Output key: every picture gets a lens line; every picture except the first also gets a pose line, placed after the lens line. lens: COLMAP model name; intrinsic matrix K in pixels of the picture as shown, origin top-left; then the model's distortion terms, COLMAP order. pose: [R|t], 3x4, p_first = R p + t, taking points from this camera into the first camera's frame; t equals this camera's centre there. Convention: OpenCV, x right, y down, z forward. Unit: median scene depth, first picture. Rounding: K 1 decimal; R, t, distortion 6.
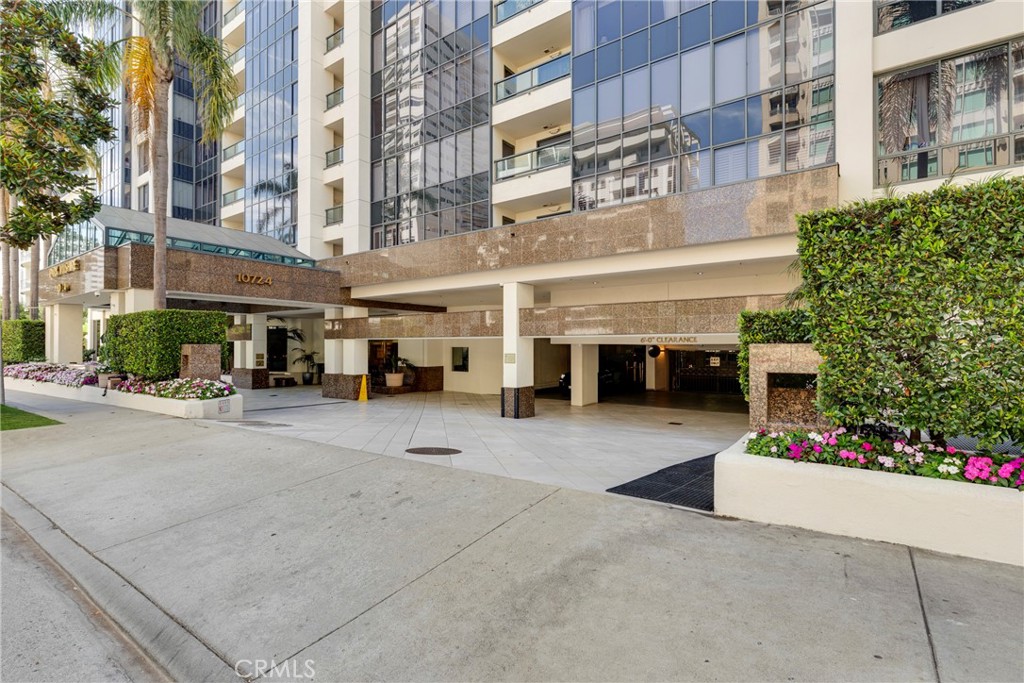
lens RADIAL K [[482.8, 0, 508.0], [0, 482.8, 340.2], [0, 0, 1]] dist [0.003341, -0.000270]
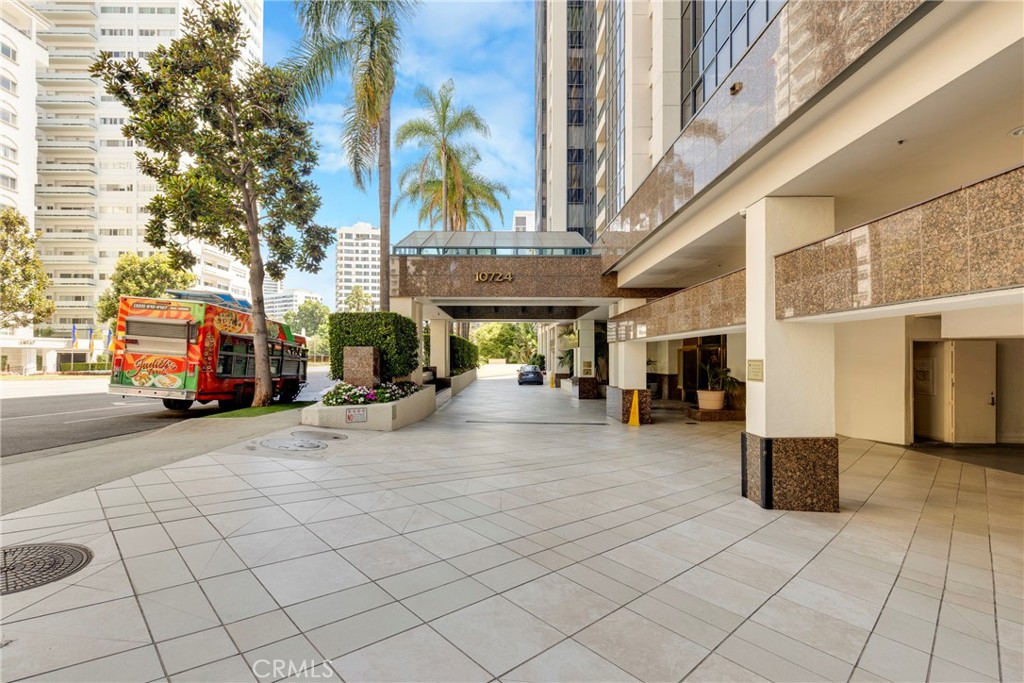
lens RADIAL K [[482.8, 0, 508.0], [0, 482.8, 340.2], [0, 0, 1]] dist [0.003341, -0.000270]
pose [[0.580463, -0.026280, -0.813862, 0.203011], [0.007735, 0.999612, -0.026761, 0.015331], [0.814250, 0.009238, 0.580442, 0.458705]]
